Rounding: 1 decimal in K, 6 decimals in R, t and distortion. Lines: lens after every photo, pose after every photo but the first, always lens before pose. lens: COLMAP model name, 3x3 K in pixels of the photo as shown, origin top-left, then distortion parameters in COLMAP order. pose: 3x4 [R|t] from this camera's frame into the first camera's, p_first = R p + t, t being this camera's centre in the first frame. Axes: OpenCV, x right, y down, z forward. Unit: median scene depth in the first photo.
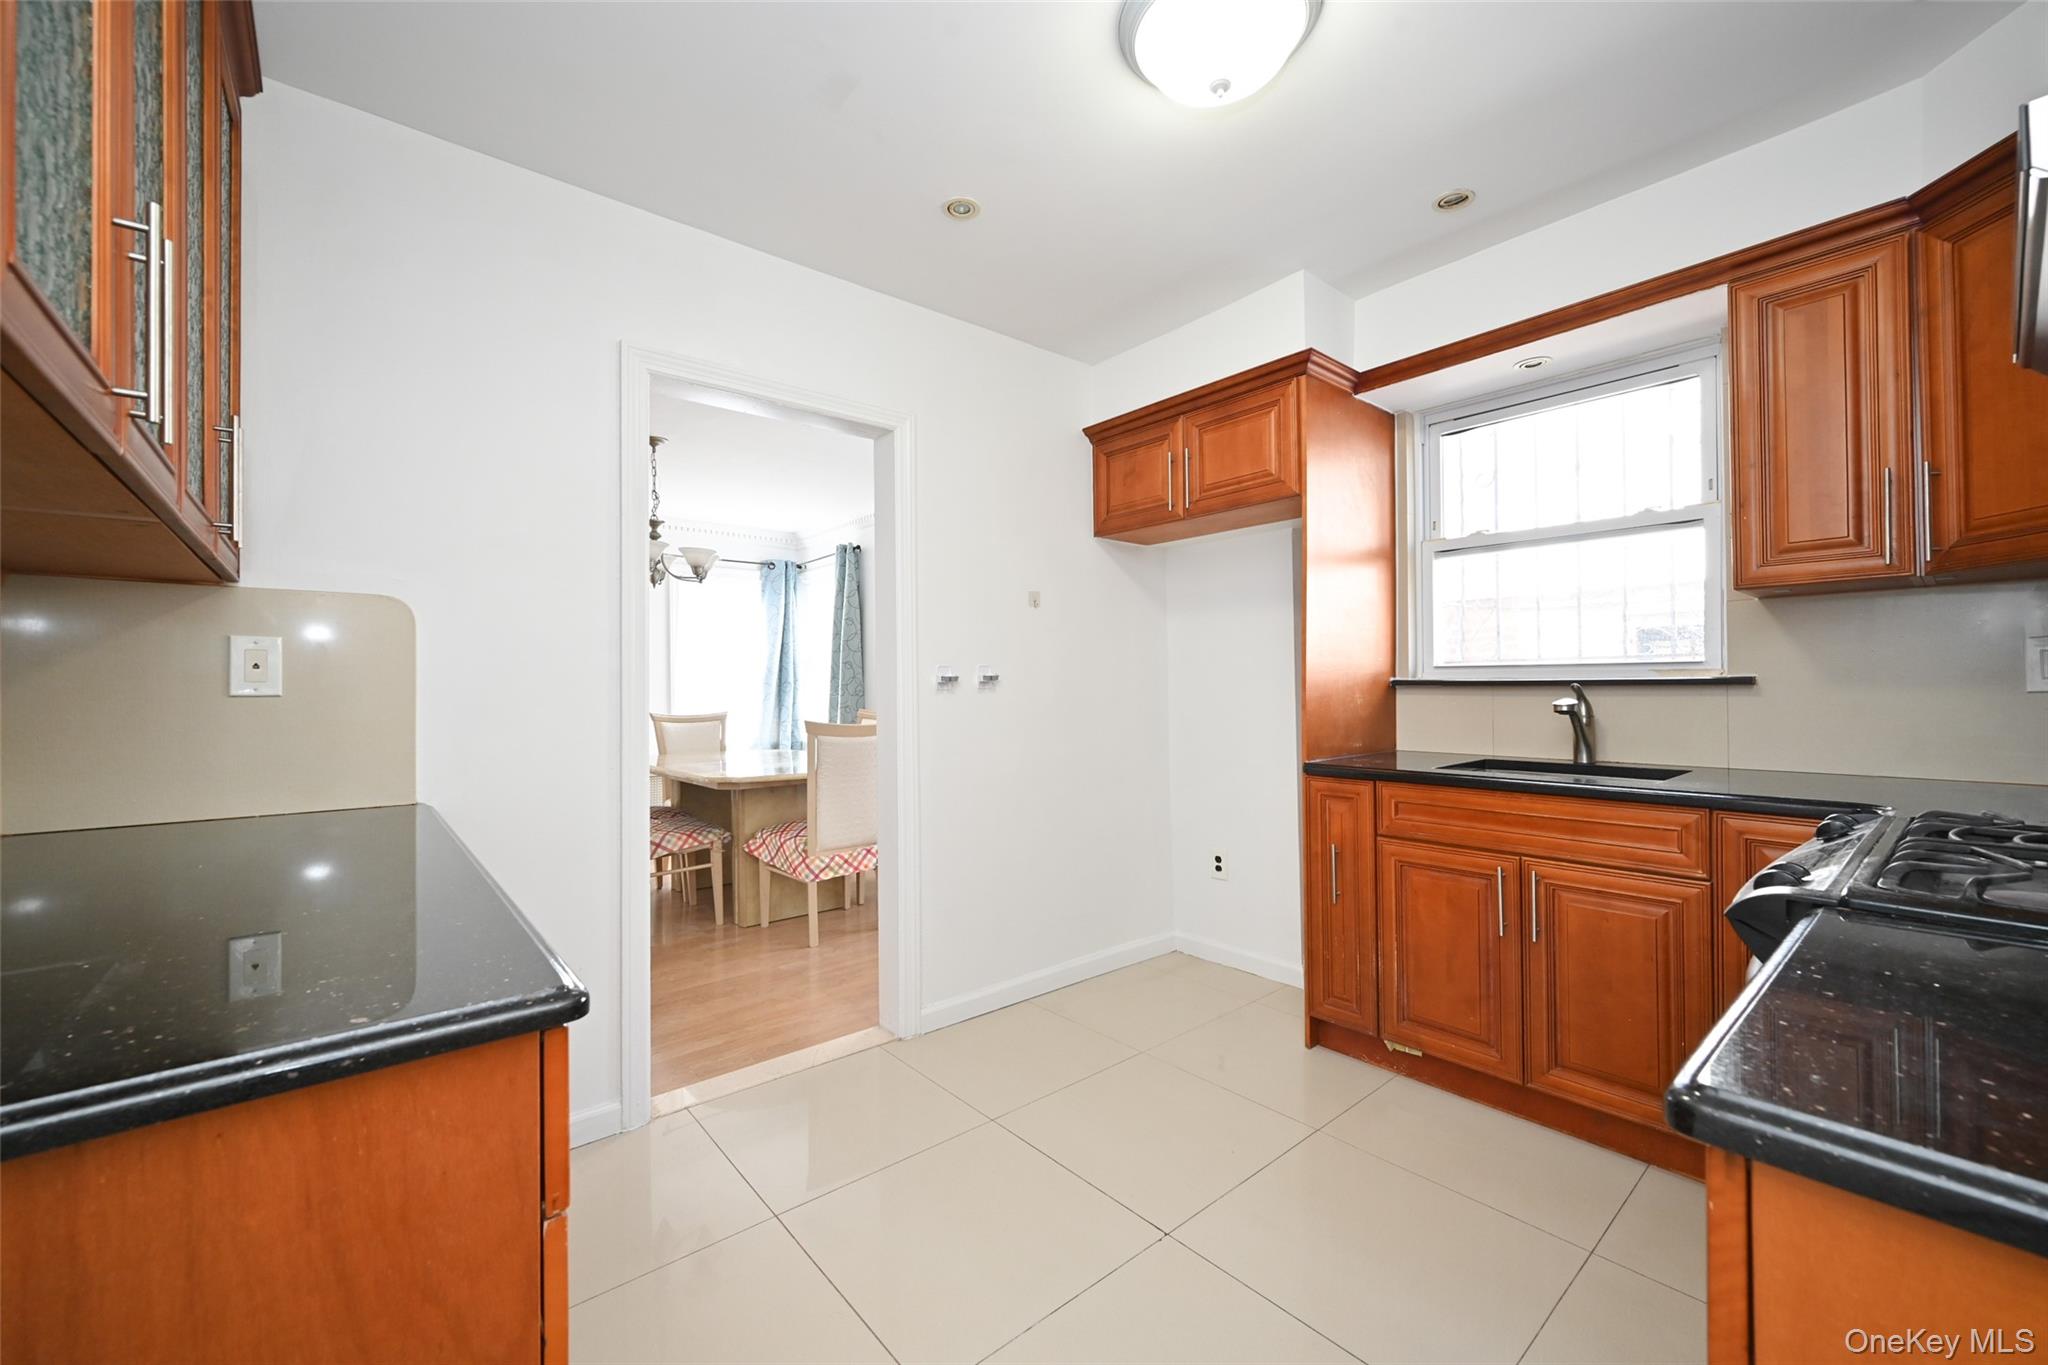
lens RADIAL K [[810.8, 0, 1027.6], [0, 810.8, 685.8], [0, 0, 1]] dist [0.002165, 0.000175]
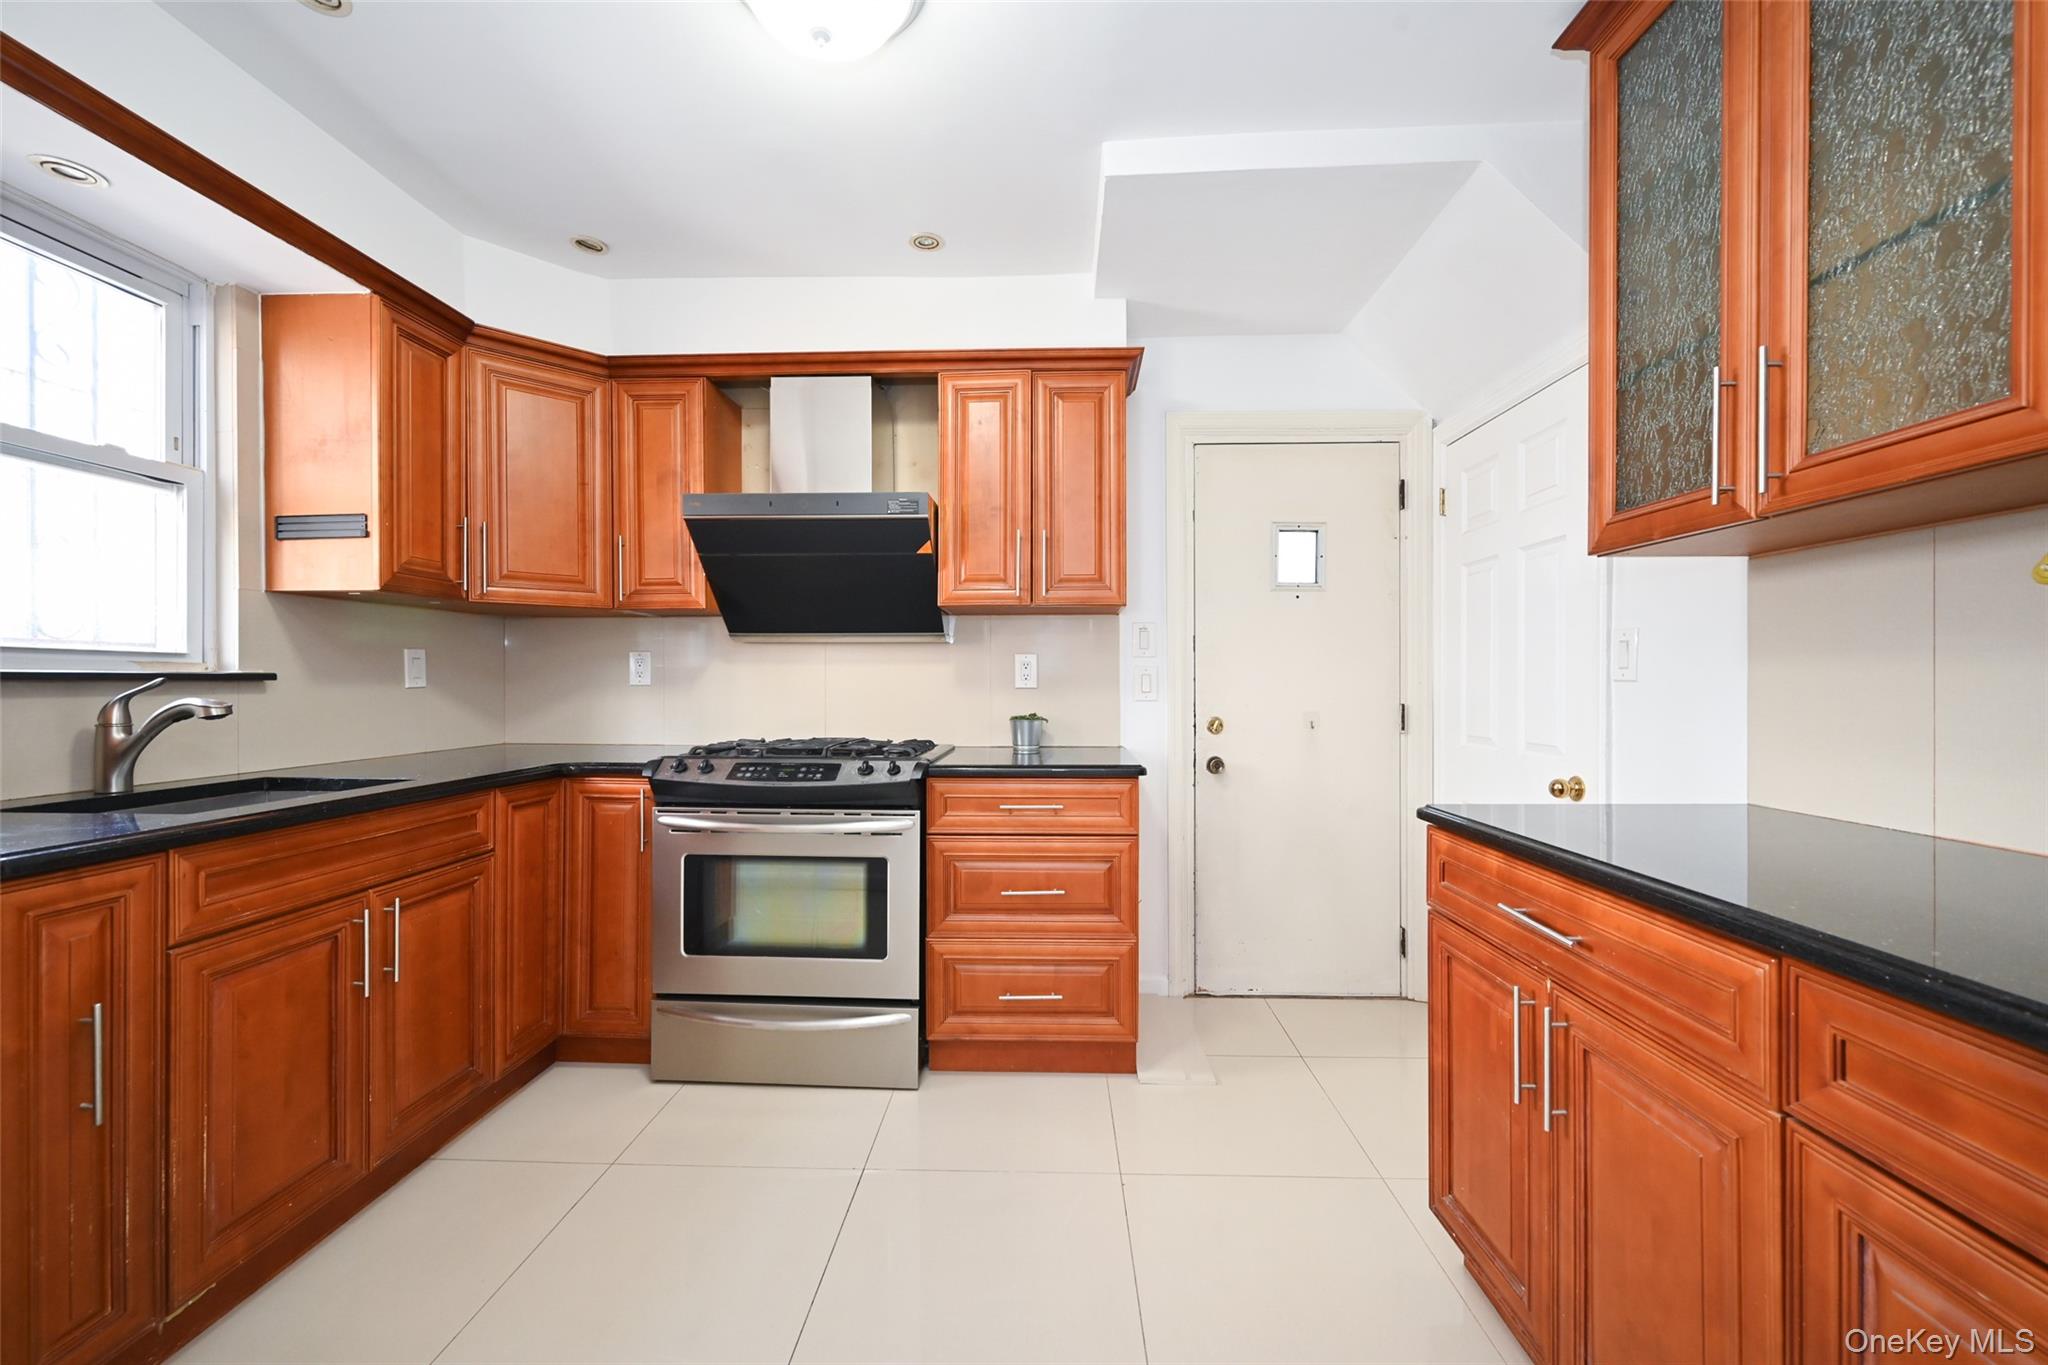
lens RADIAL K [[810.8, 0, 1023.7], [0, 810.8, 680.6], [0, 0, 1]] dist [0.002165, 0.000175]
pose [[-0.743769, 0.001326, 0.668436, -0.403510], [-0.003698, 0.999975, -0.006098, -0.000060], [-0.668427, -0.007008, -0.743745, 1.082286]]
